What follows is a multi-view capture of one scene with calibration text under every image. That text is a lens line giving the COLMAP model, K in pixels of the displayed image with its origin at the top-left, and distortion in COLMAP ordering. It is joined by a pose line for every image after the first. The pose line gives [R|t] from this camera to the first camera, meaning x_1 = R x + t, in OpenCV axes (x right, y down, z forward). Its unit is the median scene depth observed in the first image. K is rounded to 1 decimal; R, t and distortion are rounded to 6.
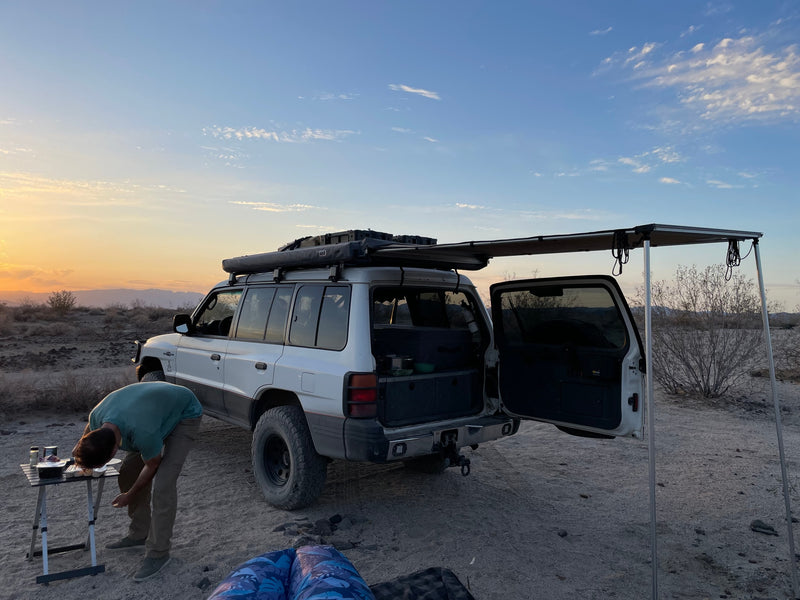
lens RADIAL K [[592.4, 0, 401.0], [0, 592.4, 312.9], [0, 0, 1]] dist [0.090946, -0.110818]
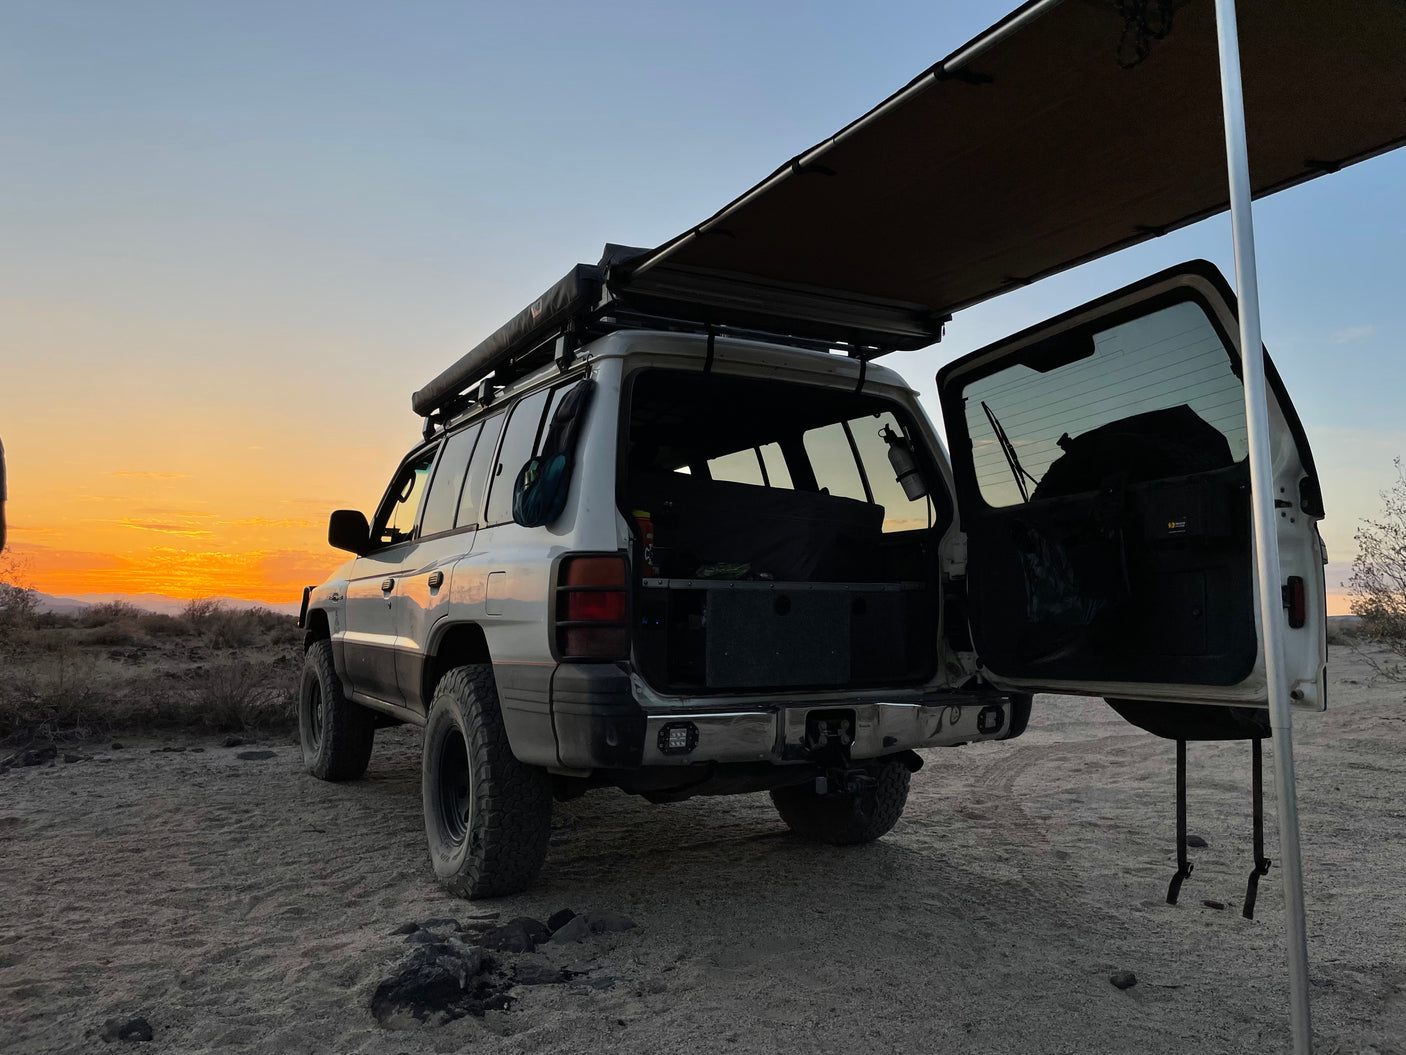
lens RADIAL K [[1057.2, 0, 727.6], [0, 1057.2, 526.7], [0, 0, 1]] dist [0.034199, -0.004055]
pose [[0.979843, -0.031404, -0.197286, 0.157782], [0.012246, 0.995151, -0.097590, 0.140571], [0.199395, 0.093207, 0.975476, 0.263706]]
